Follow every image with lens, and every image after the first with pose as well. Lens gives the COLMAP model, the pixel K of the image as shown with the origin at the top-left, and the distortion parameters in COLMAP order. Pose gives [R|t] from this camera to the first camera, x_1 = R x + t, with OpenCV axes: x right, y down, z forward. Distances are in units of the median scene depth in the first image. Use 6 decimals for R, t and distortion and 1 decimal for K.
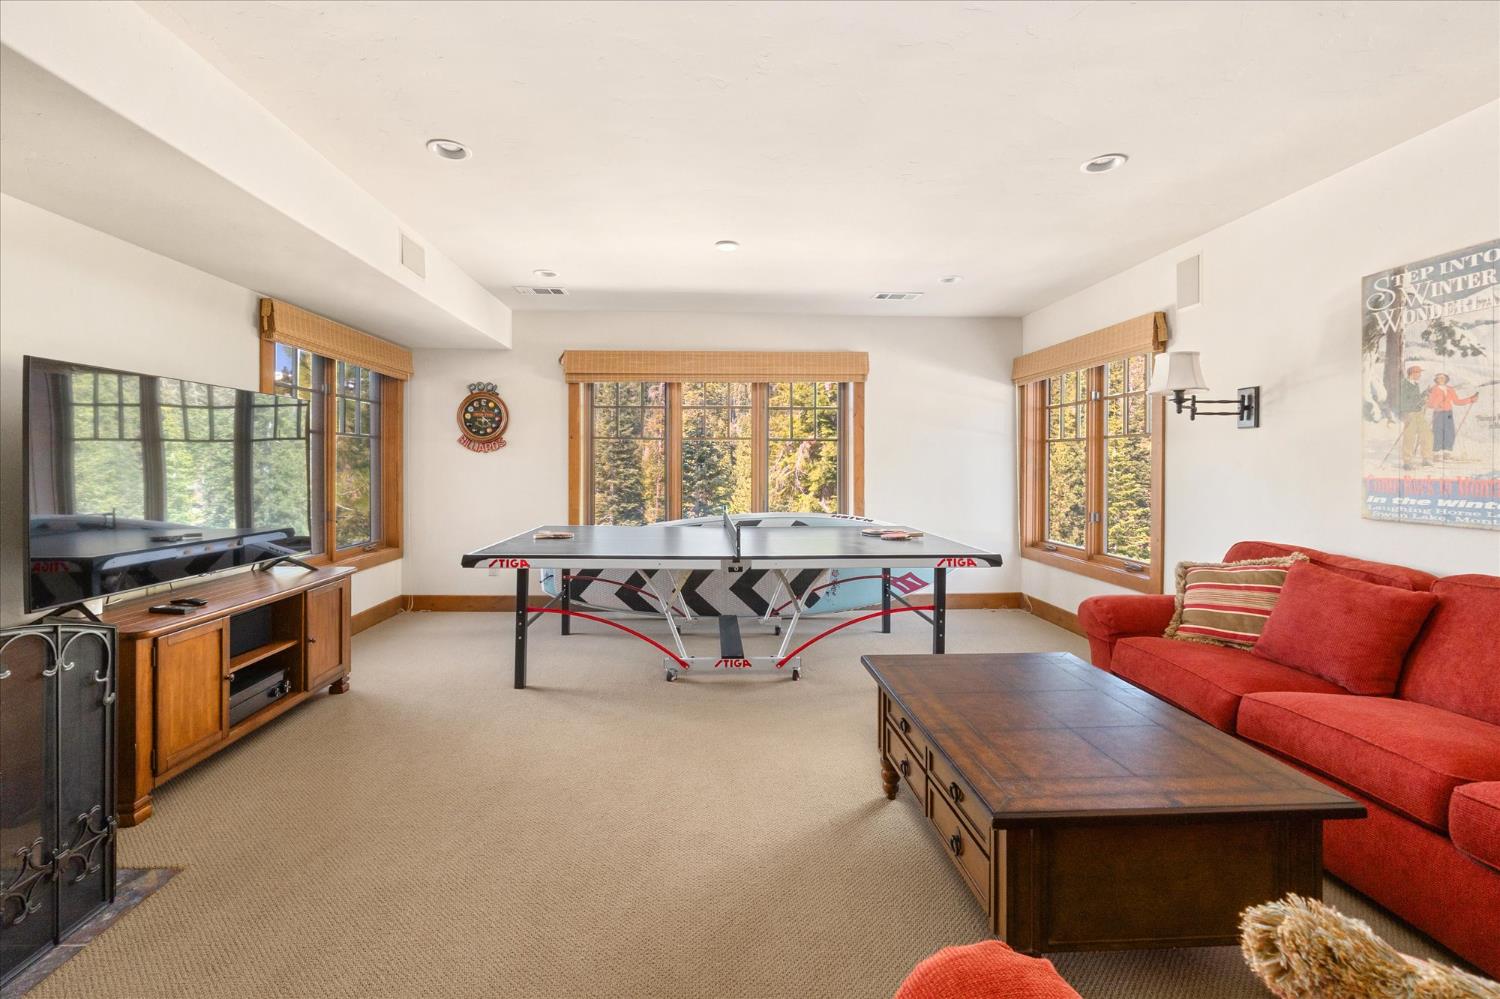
lens RADIAL K [[625.8, 0, 747.3], [0, 625.8, 468.5], [0, 0, 1]] dist [-0.004255, -0.000050]
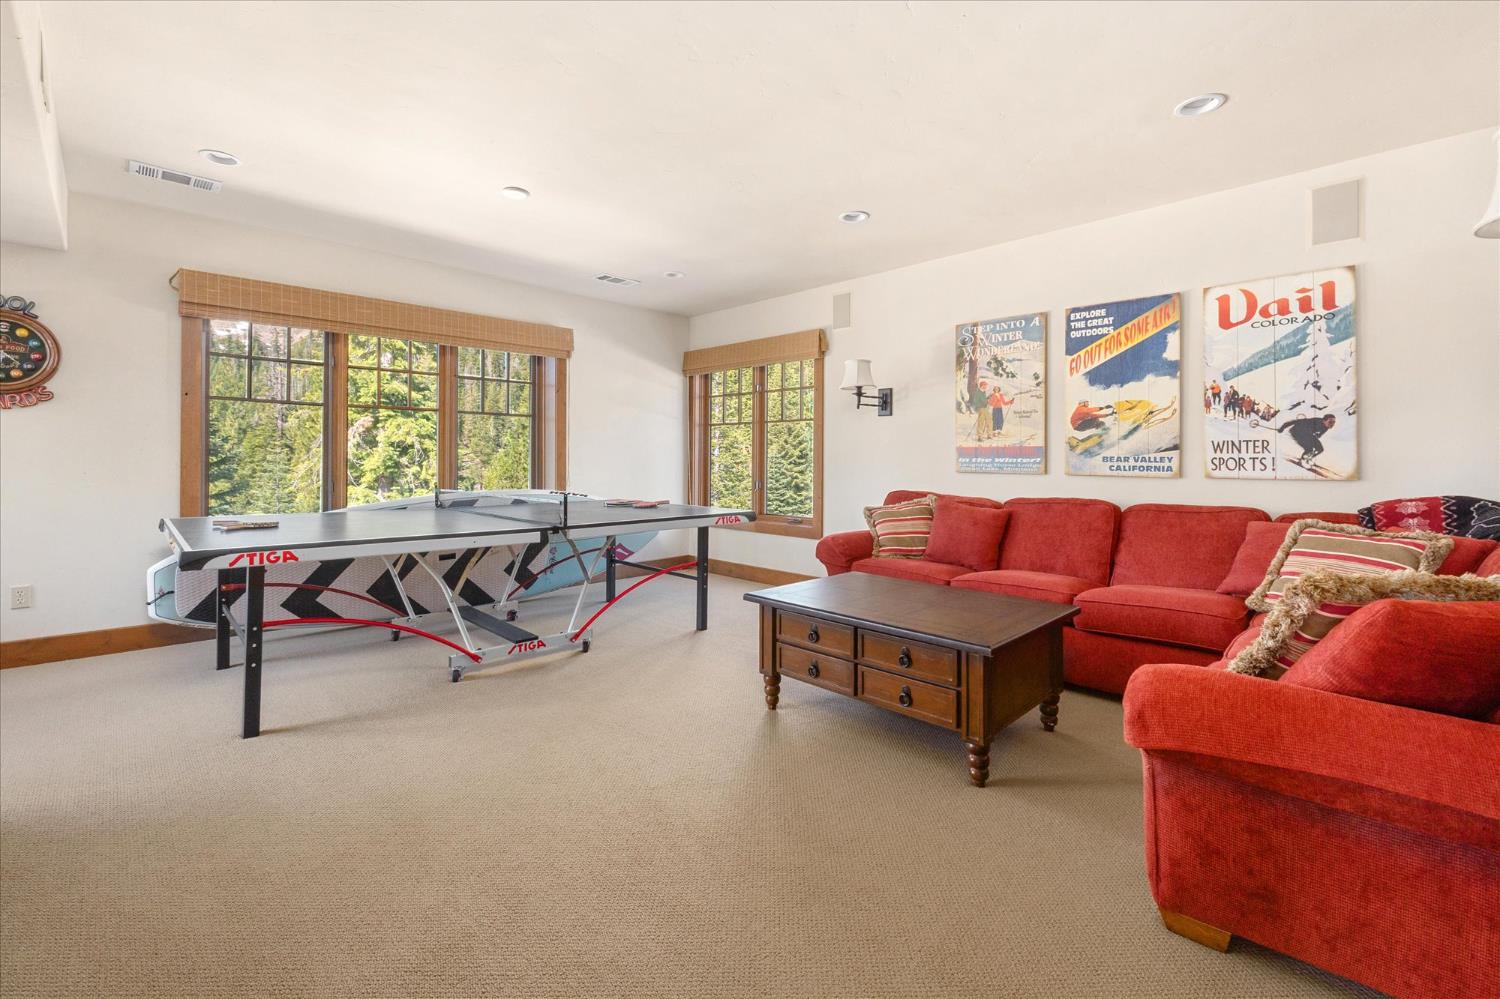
lens RADIAL K [[625.8, 0, 743.4], [0, 625.8, 460.1], [0, 0, 1]] dist [-0.004255, -0.000050]
pose [[0.753597, -0.001243, 0.657336, -0.438084], [0.001454, 0.999999, 0.000224, 0.040345], [-0.657335, 0.000787, 0.753598, 0.103926]]
